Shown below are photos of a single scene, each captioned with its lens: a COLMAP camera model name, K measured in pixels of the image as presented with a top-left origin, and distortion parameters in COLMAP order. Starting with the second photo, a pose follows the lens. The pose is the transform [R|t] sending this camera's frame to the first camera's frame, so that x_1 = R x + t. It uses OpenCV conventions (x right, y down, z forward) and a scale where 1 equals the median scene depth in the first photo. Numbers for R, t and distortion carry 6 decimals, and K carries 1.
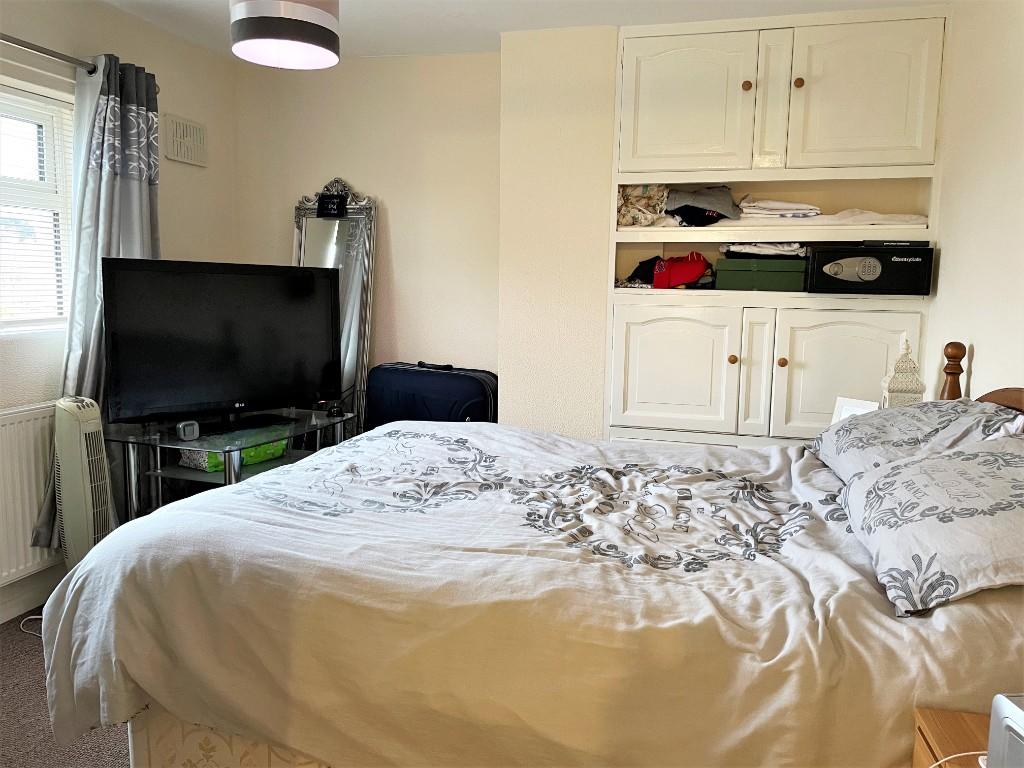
lens RADIAL K [[771.5, 0, 519.6], [0, 771.5, 379.7], [0, 0, 1]] dist [0.049541, -0.037688]
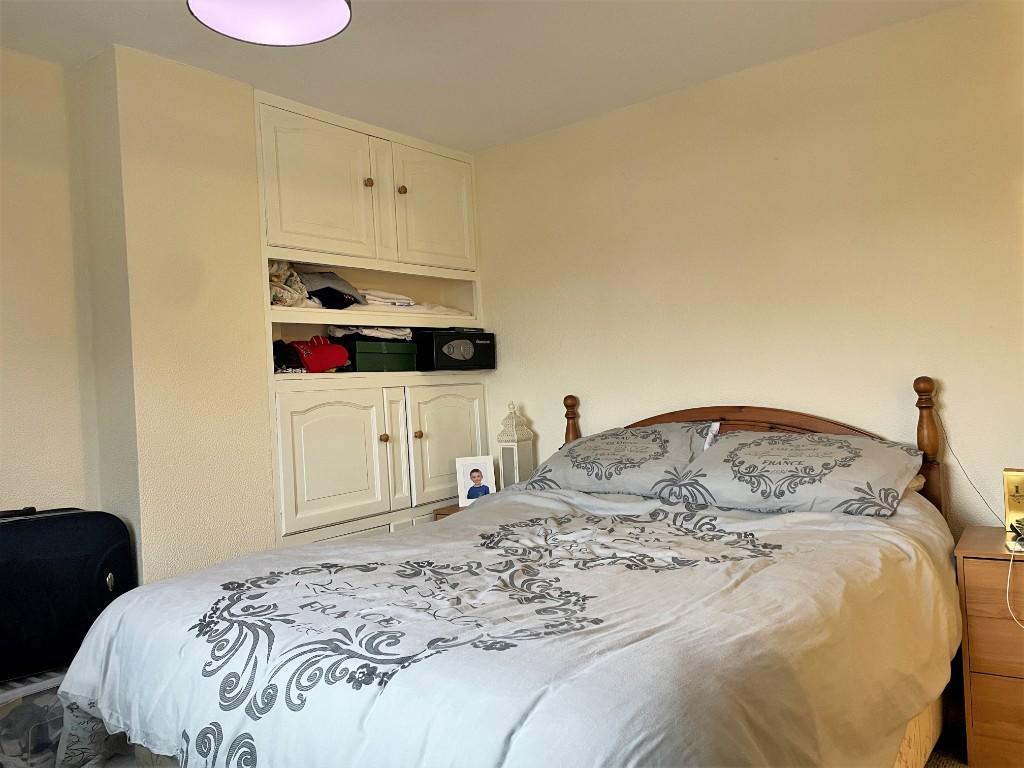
lens RADIAL K [[771.5, 0, 515.1], [0, 771.5, 382.5], [0, 0, 1]] dist [0.049541, -0.037688]
pose [[0.397540, -0.037259, 0.916828, -0.597103], [0.174761, 0.983960, -0.035790, -0.032107], [-0.900789, 0.174454, 0.397675, 0.429616]]
